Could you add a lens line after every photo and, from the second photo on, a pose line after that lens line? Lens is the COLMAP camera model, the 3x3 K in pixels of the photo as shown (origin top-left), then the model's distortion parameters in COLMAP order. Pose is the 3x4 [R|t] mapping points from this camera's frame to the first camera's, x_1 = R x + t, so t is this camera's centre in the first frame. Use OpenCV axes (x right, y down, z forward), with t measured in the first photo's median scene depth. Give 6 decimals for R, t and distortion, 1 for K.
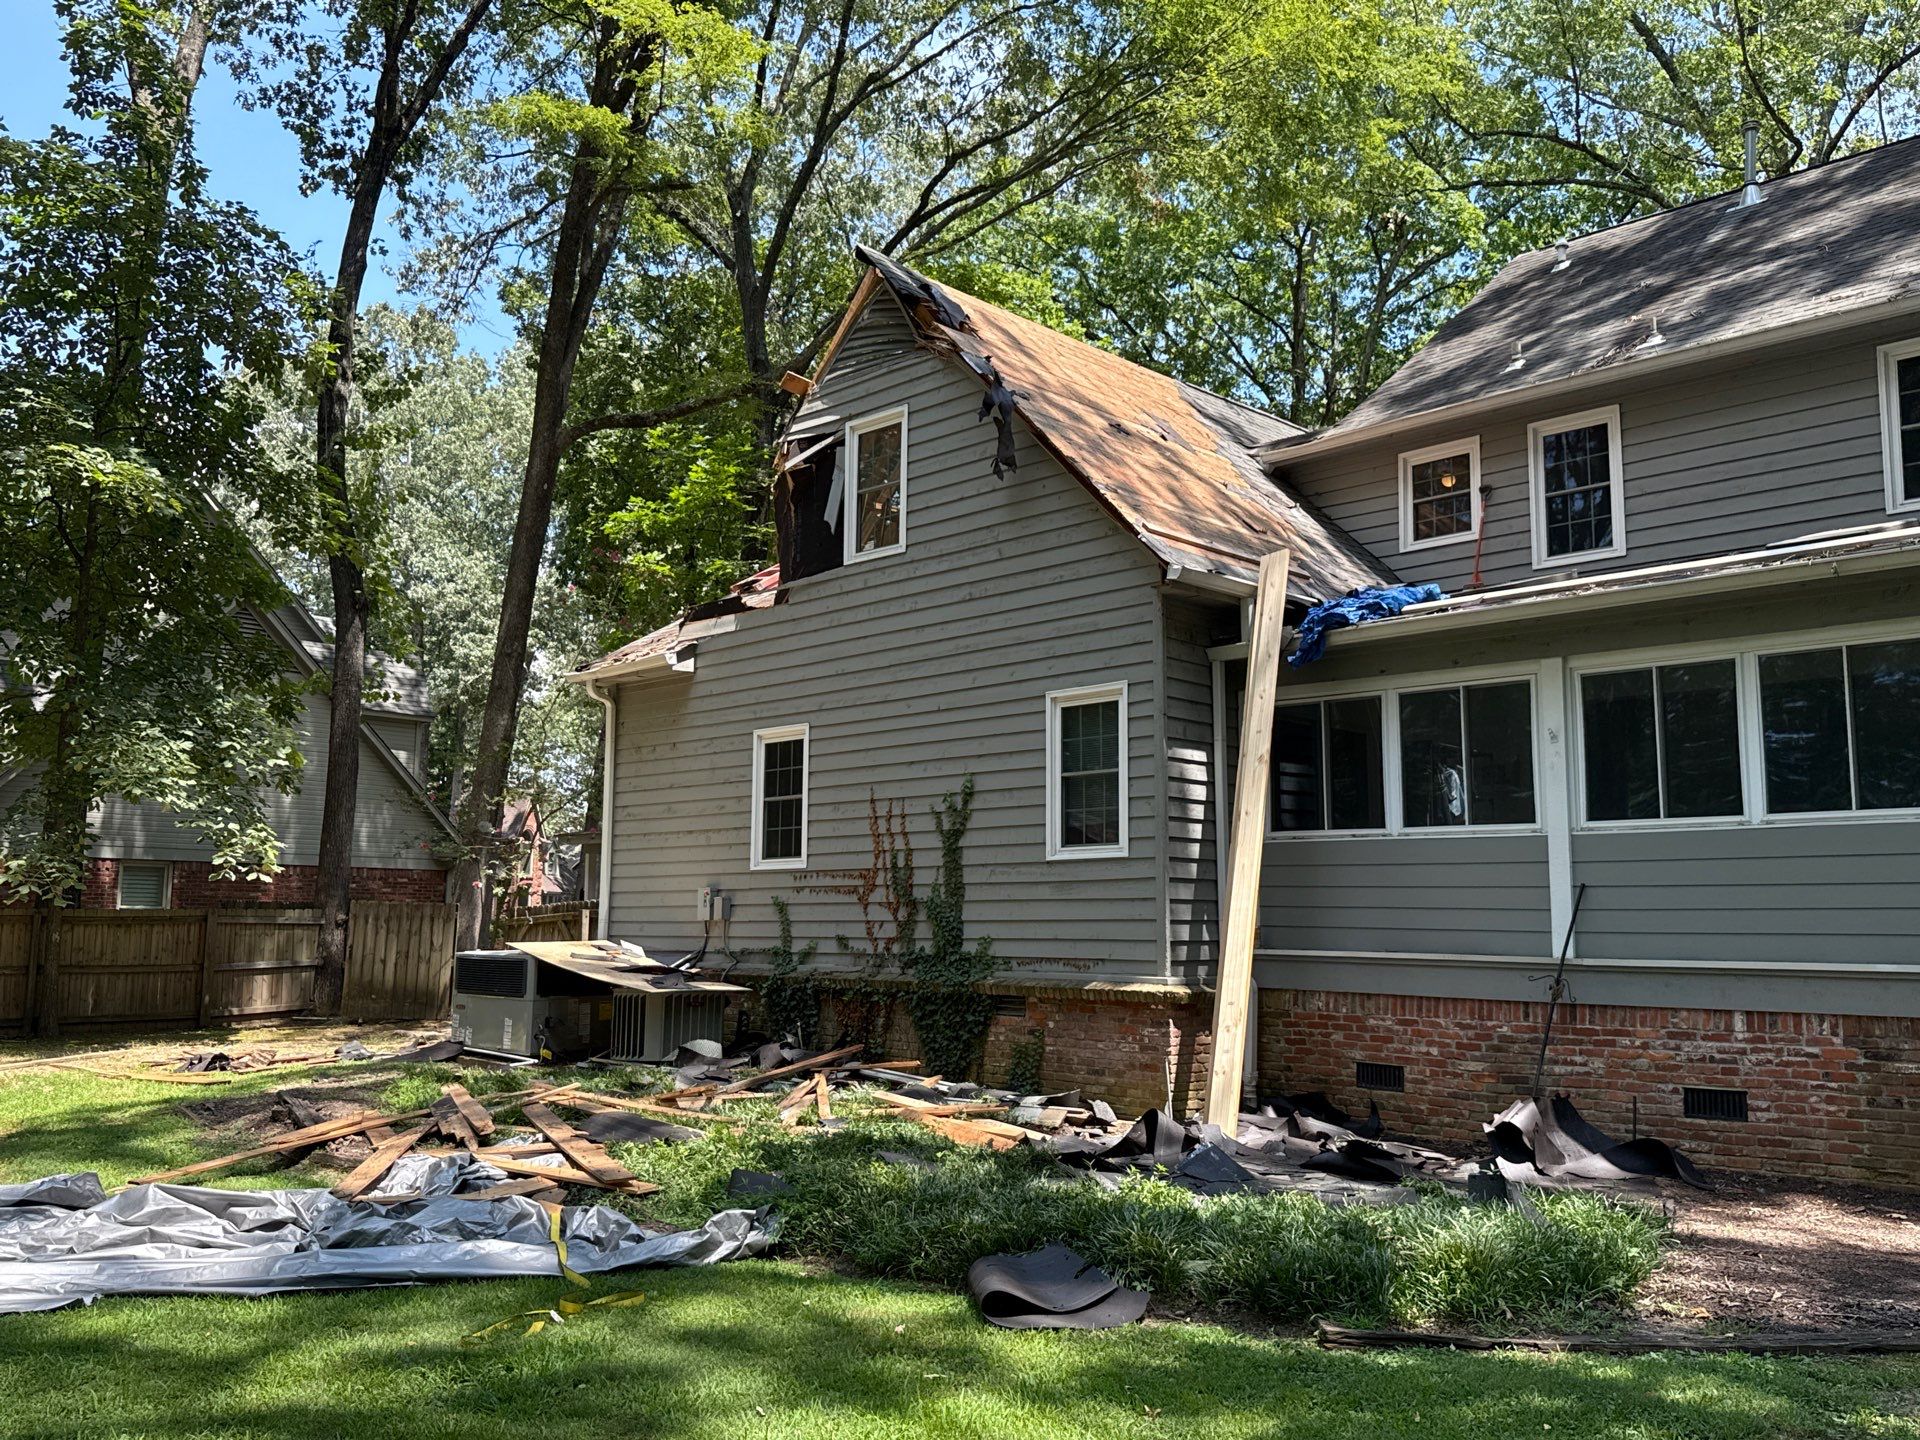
lens RADIAL K [[1635.2, 0, 931.3], [0, 1635.2, 726.3], [0, 0, 1]] dist [0.109374, -0.003082]
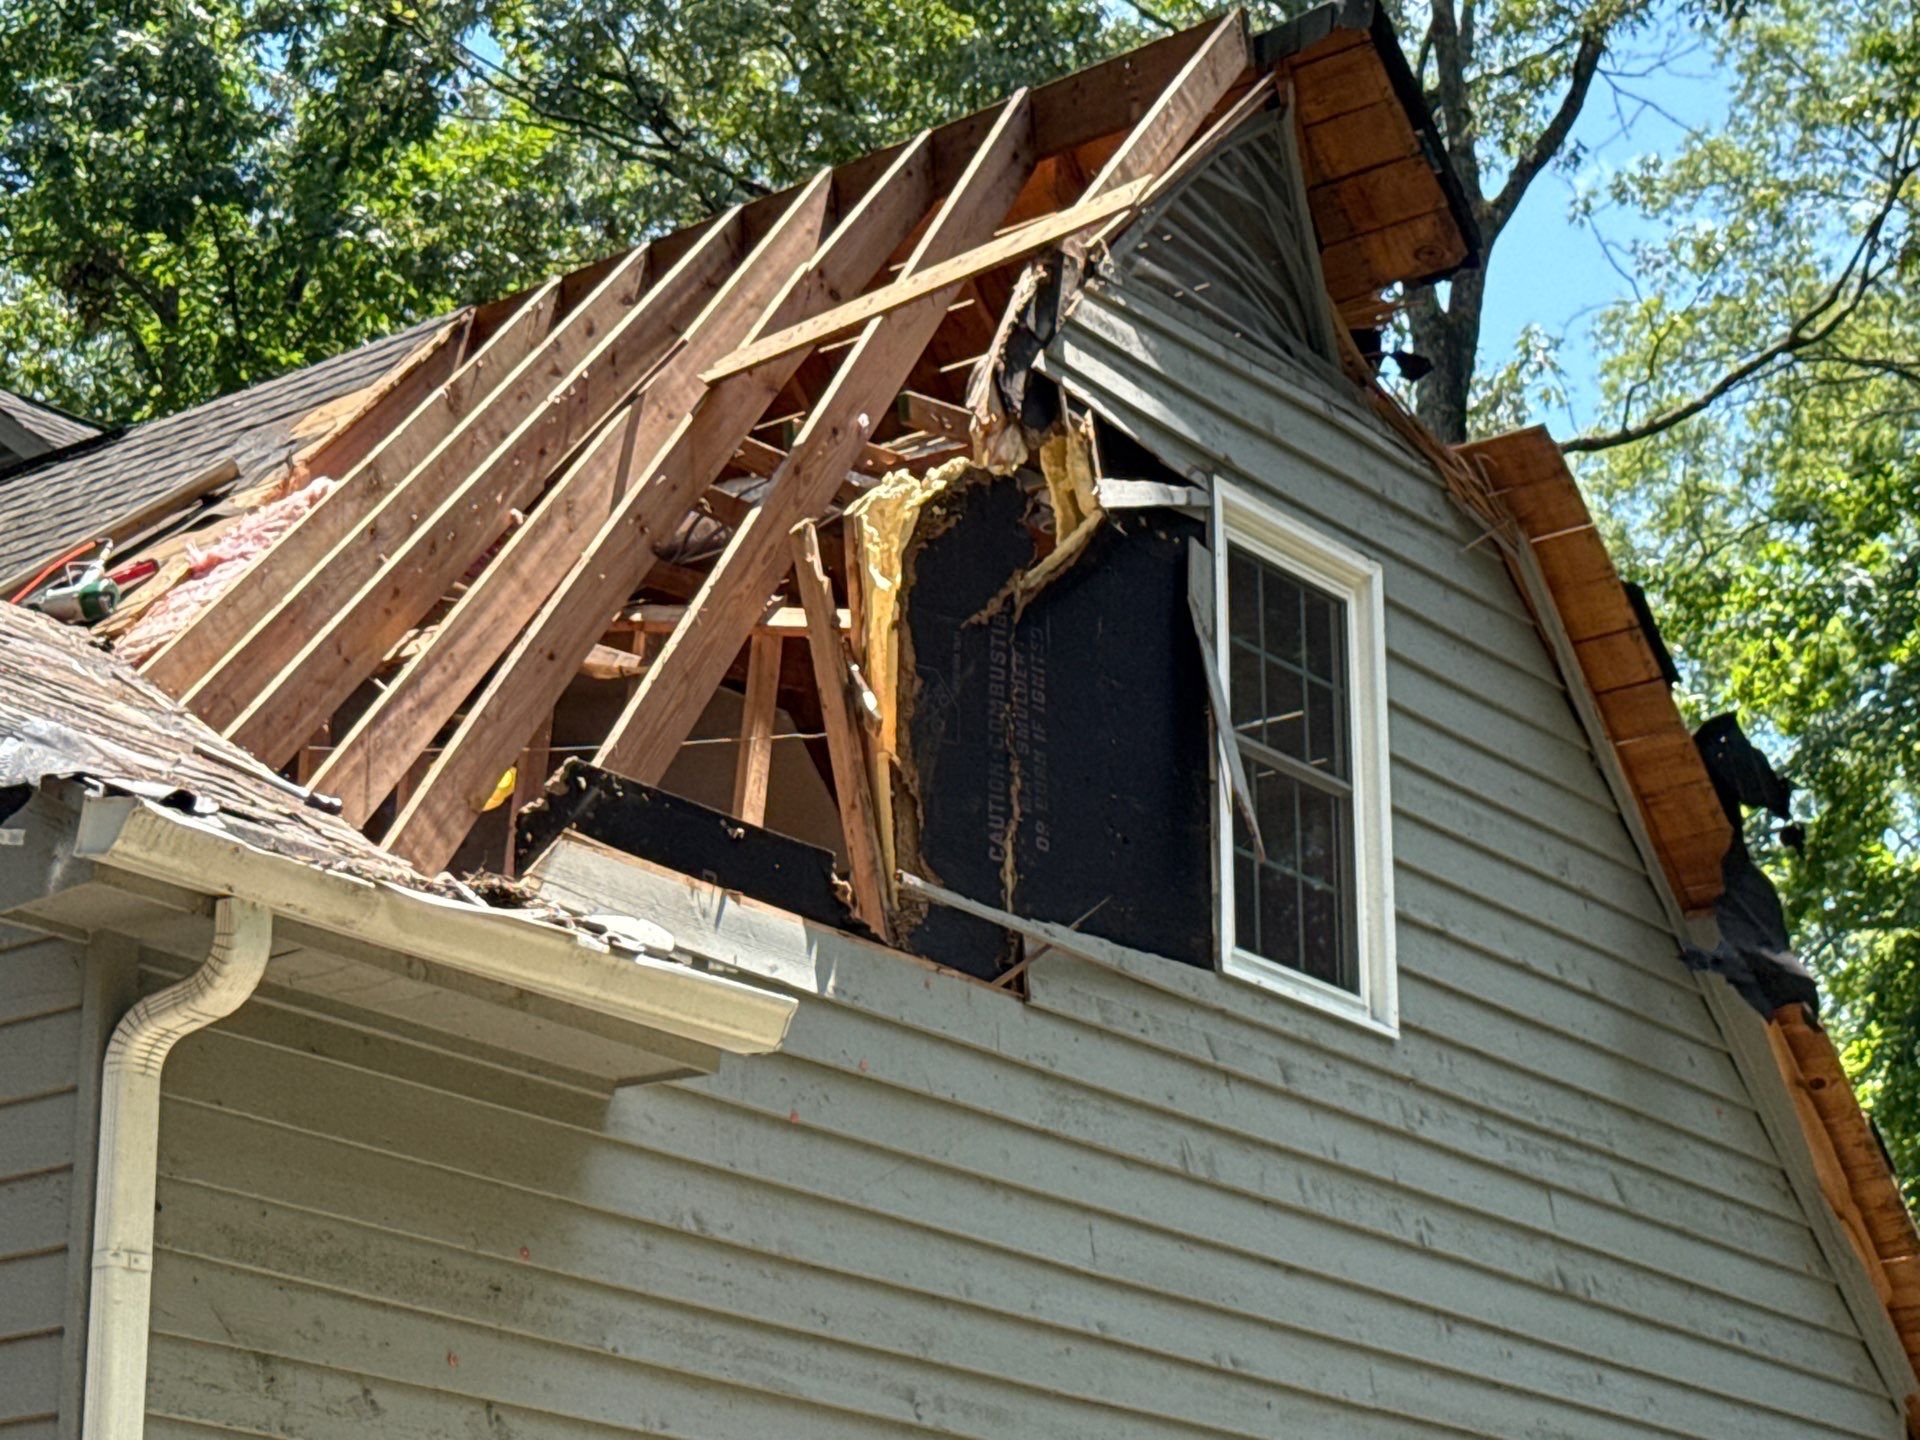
lens RADIAL K [[4550.7, 0, 958.2], [0, 4550.7, 715.2], [0, 0, 1]] dist [0.106668, 0.315326]
pose [[-0.145335, 0.313080, 0.938541, -0.908647], [-0.117354, 0.936461, -0.330559, 0.138007], [-0.982398, -0.158184, -0.099359, 1.325834]]
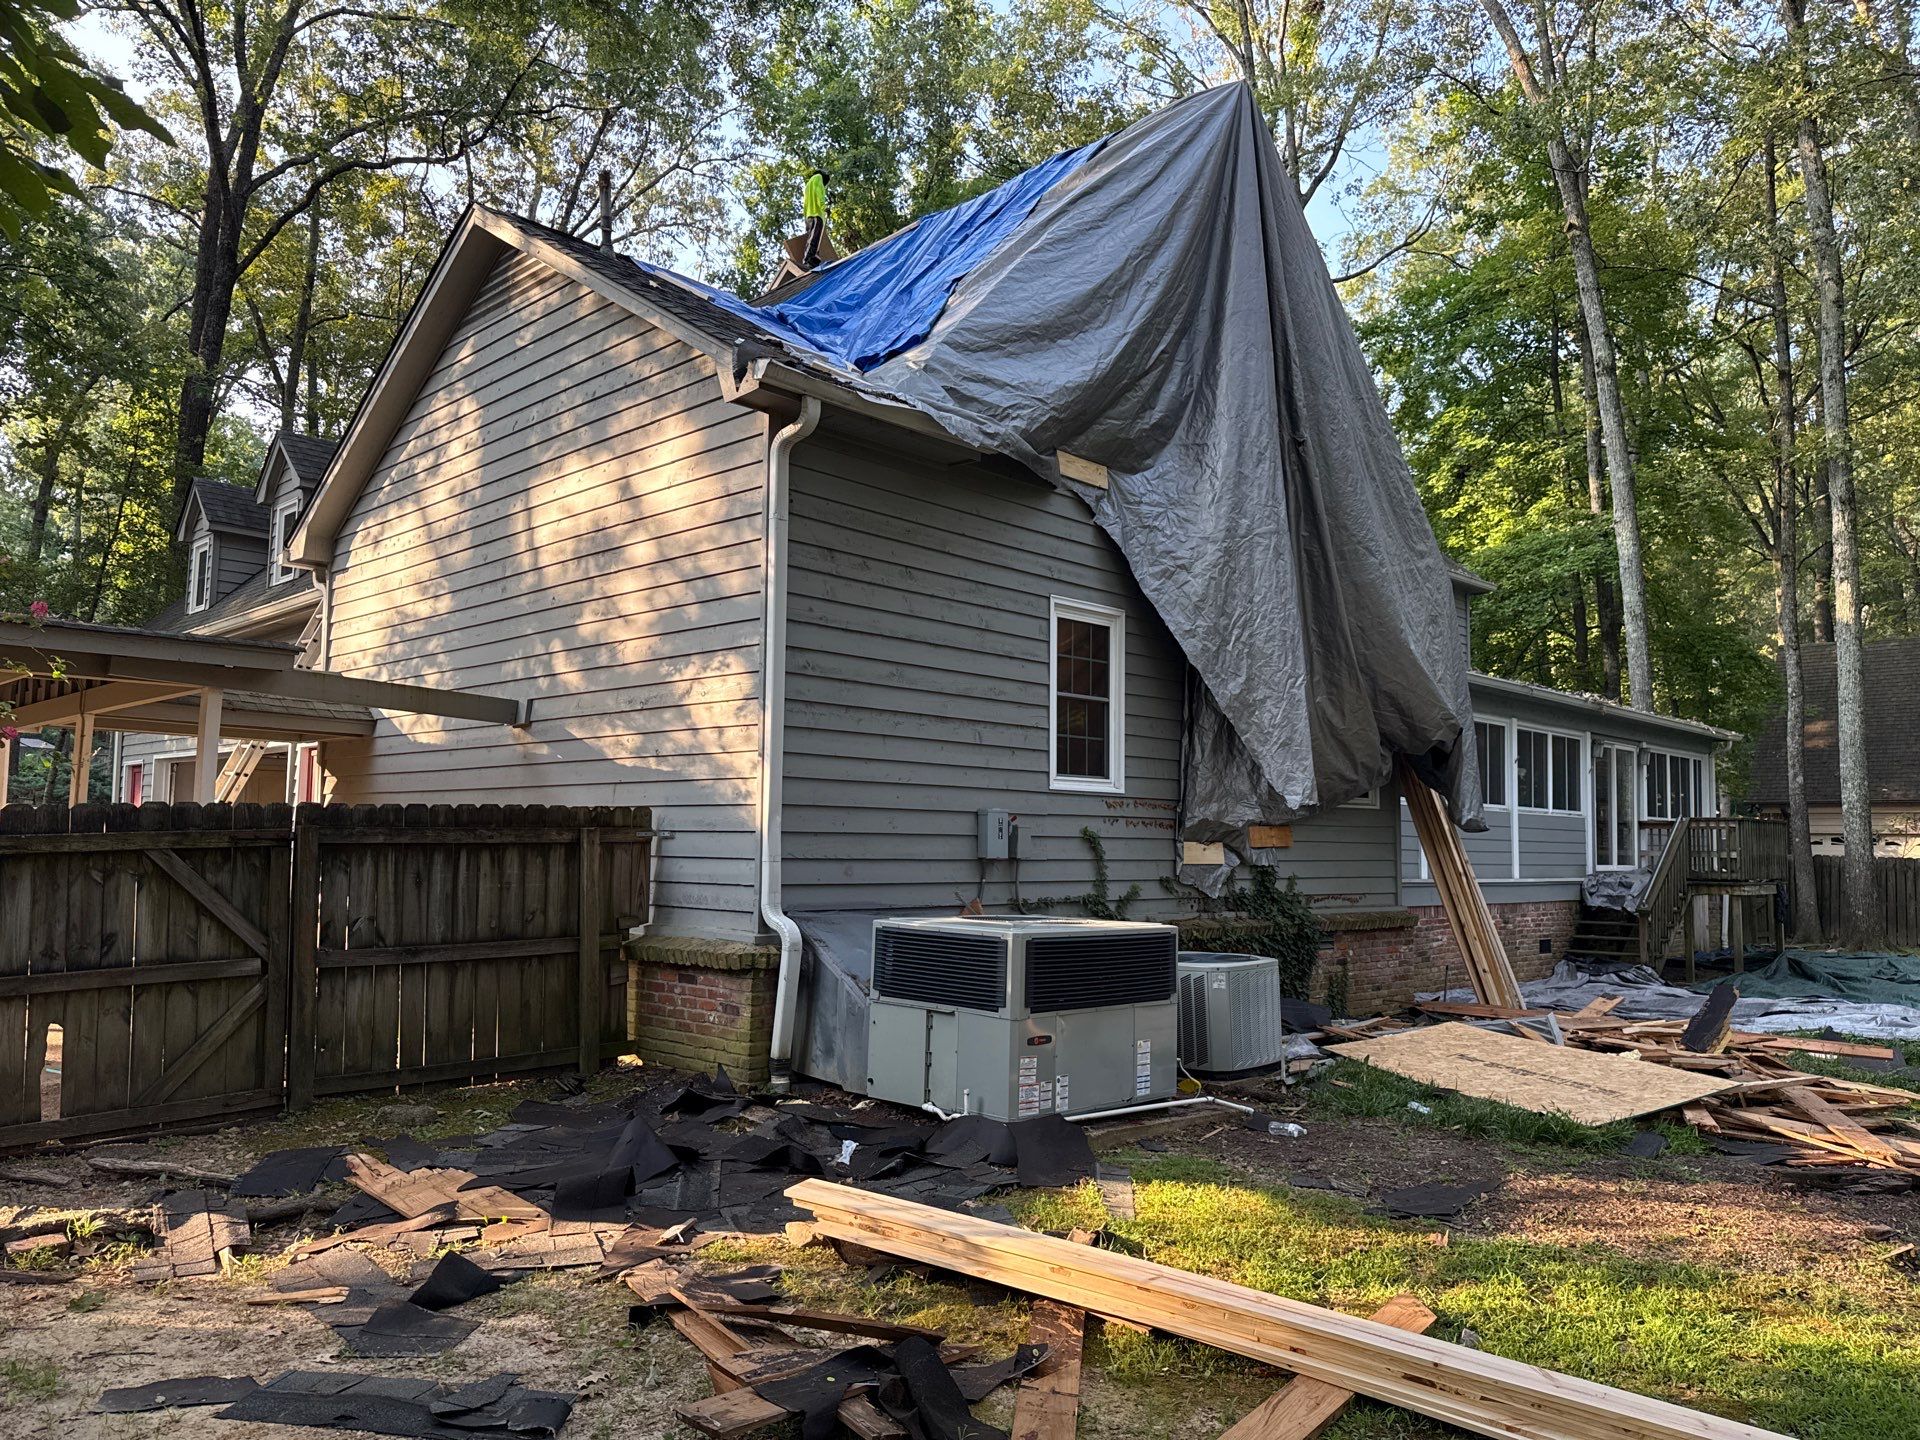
lens RADIAL K [[1339.7, 0, 964.6], [0, 1339.7, 725.0], [0, 0, 1]] dist [0.087265, -0.104214]
pose [[-0.018576, 0.077426, 0.996825, -0.849025], [-0.141503, 0.986758, -0.079281, 0.136698], [-0.989764, -0.142526, -0.007374, 1.275955]]
